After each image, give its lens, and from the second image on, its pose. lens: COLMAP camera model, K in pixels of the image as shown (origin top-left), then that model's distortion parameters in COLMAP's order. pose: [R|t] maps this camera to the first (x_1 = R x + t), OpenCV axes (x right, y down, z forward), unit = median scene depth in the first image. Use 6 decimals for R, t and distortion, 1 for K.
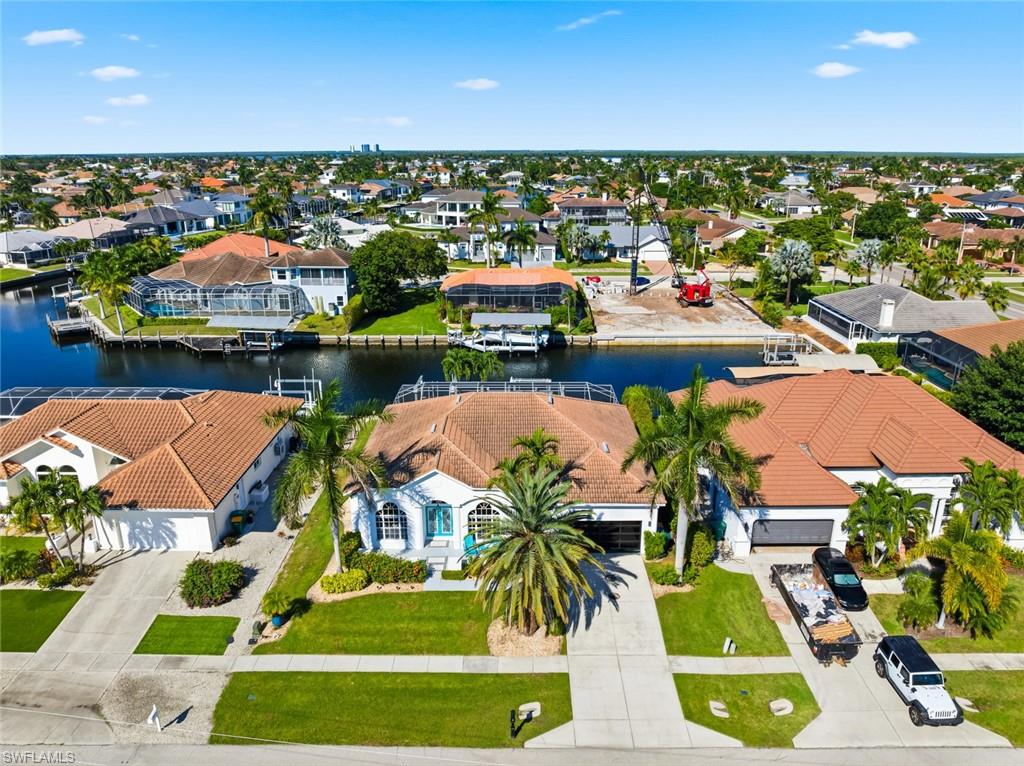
lens RADIAL K [[712.8, 0, 512.0], [0, 712.8, 383.0], [0, 0, 1]] dist [-0.045493, 0.025067]
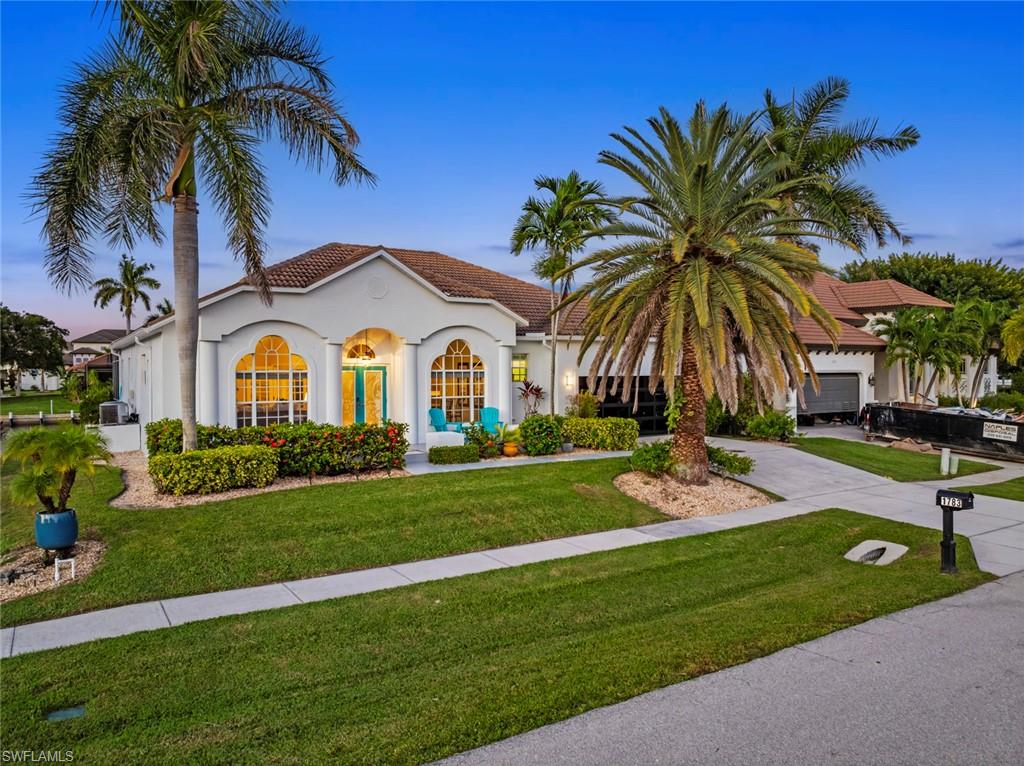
lens RADIAL K [[719.1, 0, 512.0], [0, 719.1, 383.0], [0, 0, 1]] dist [-0.039342, 0.015512]
pose [[0.839776, -0.008581, 0.542865, -0.280198], [0.172162, 0.952484, -0.251267, 0.322876], [-0.514914, 0.304469, 0.801351, 0.550928]]
